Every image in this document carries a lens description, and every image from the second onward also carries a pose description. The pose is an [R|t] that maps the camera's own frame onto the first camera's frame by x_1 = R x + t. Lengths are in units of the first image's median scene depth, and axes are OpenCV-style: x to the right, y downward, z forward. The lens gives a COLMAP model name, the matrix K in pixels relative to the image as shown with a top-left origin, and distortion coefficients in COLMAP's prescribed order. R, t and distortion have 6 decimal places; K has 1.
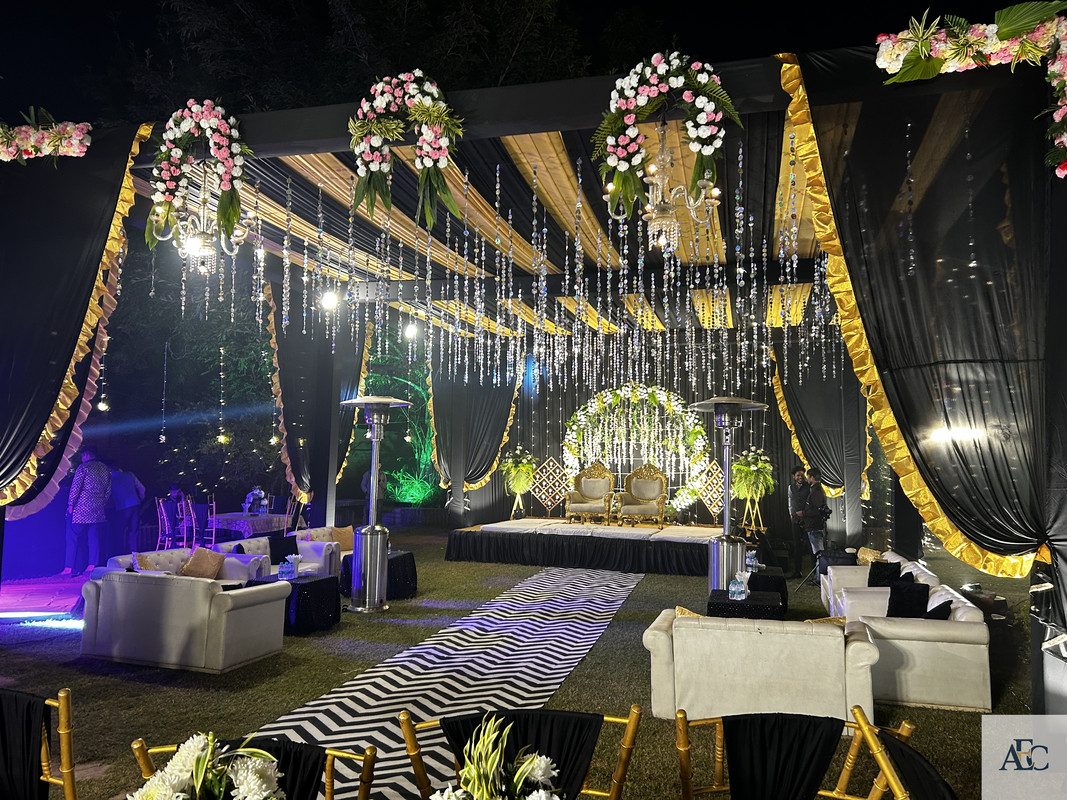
lens RADIAL K [[815.2, 0, 533.3], [0, 815.2, 392.5], [0, 0, 1]] dist [0.084951, -0.083643]
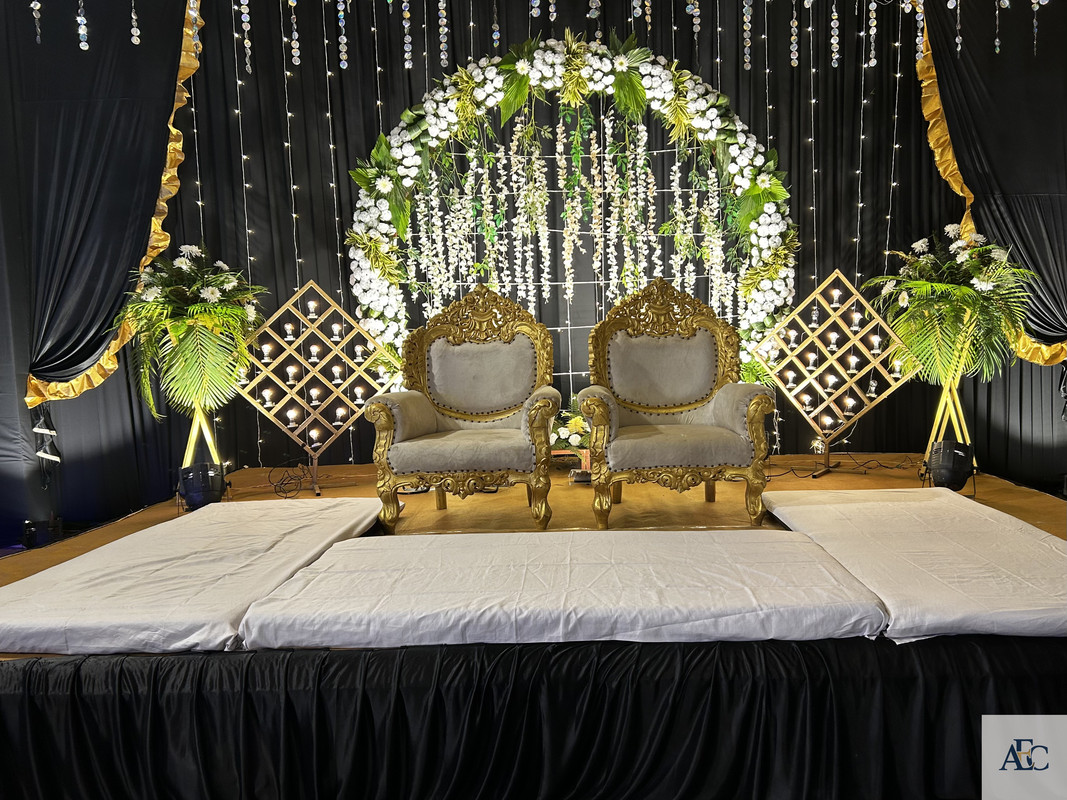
lens RADIAL K [[815.2, 0, 576.8], [0, 815.2, 397.1], [0, 0, 1]] dist [0.084951, -0.083643]
pose [[0.944558, -0.060533, 0.322718, 0.021253], [0.012299, 0.988692, 0.149453, 0.116600], [-0.328116, -0.137198, 0.934621, 1.025779]]
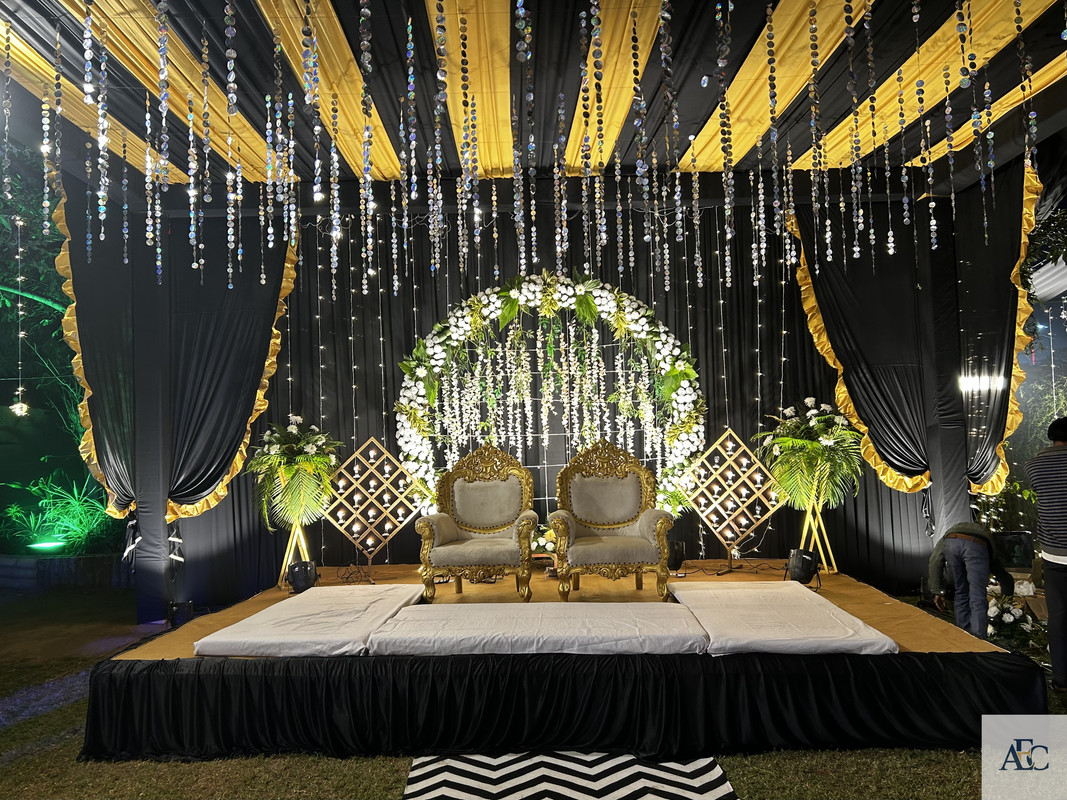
lens RADIAL K [[815.2, 0, 524.8], [0, 815.2, 404.8], [0, 0, 1]] dist [0.084951, -0.083643]
pose [[0.958941, -0.023928, 0.282595, -0.036305], [0.016898, 0.999485, 0.027289, 0.075894], [-0.283102, -0.021393, 0.958851, 0.824699]]
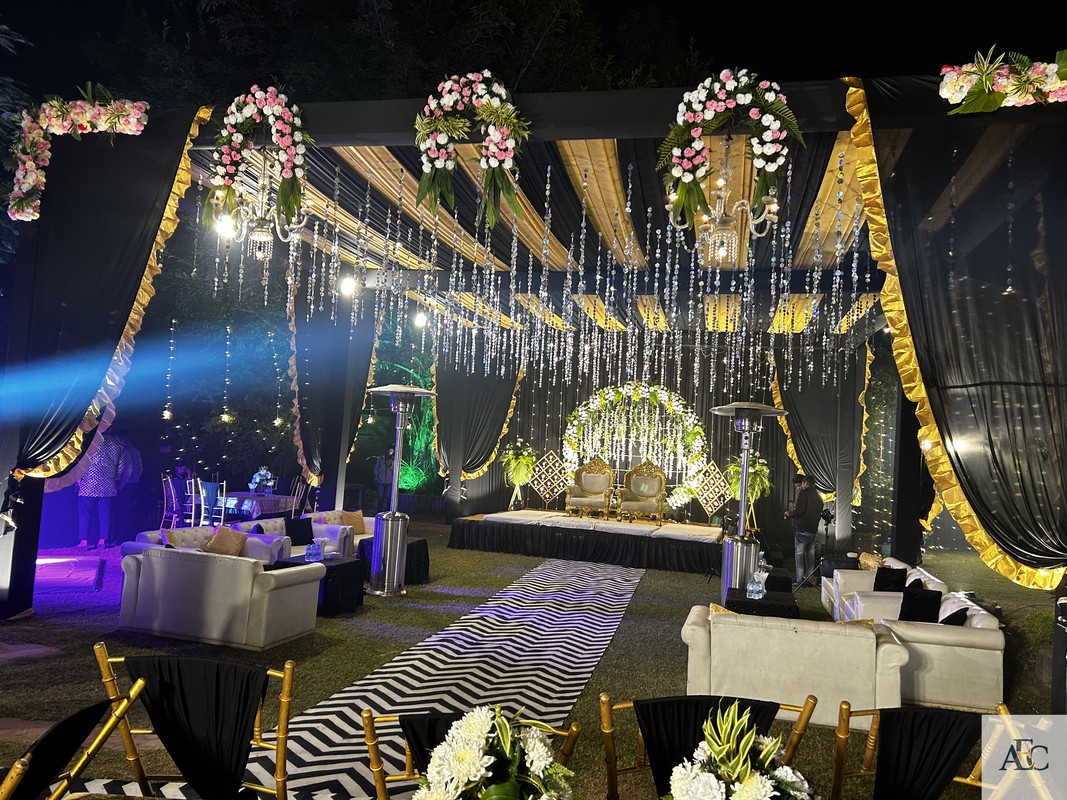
lens RADIAL K [[815.2, 0, 534.0], [0, 815.2, 399.8], [0, 0, 1]] dist [0.084951, -0.083643]
pose [[0.998355, 0.046547, 0.033469, -0.055252], [-0.047221, 0.998691, 0.019634, -0.004267], [-0.032511, -0.021182, 0.999247, -0.016666]]
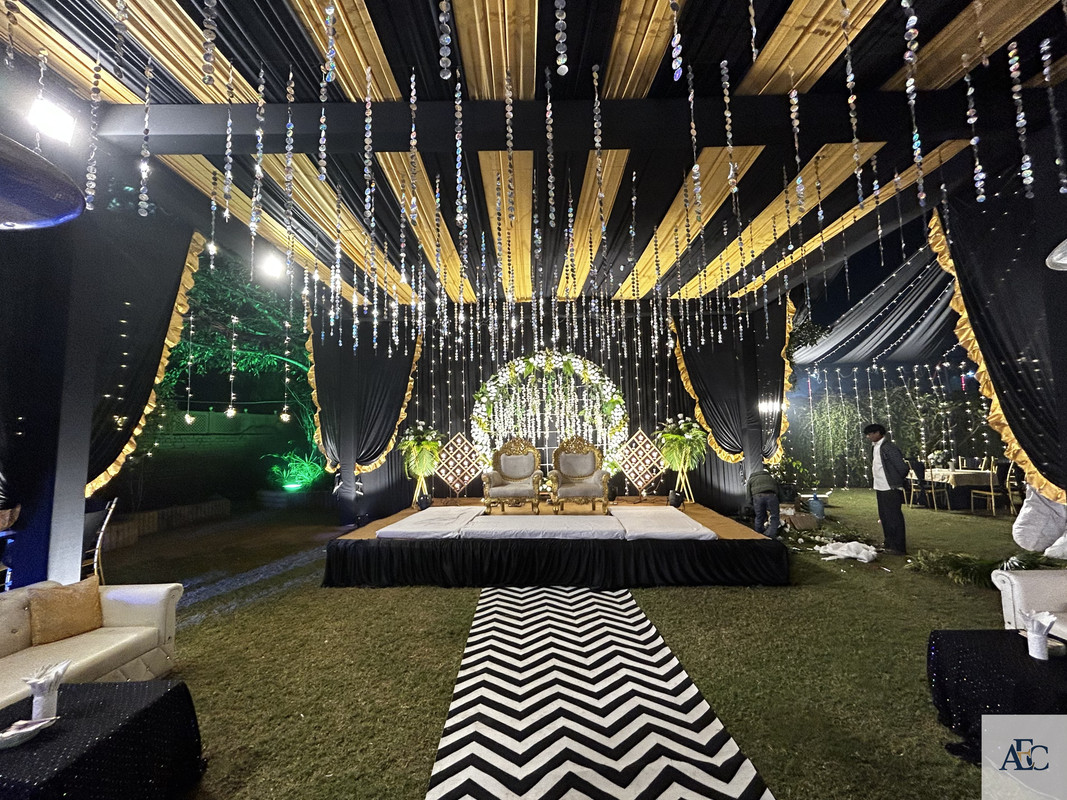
lens RADIAL K [[448.6, 0, 529.9], [0, 448.6, 398.1], [0, 0, 1]] dist [0.007494, -0.000305]
pose [[0.962707, -0.007222, 0.270451, -0.053706], [0.010566, 0.999885, -0.010912, 0.071896], [-0.270341, 0.013362, 0.962672, 0.769847]]
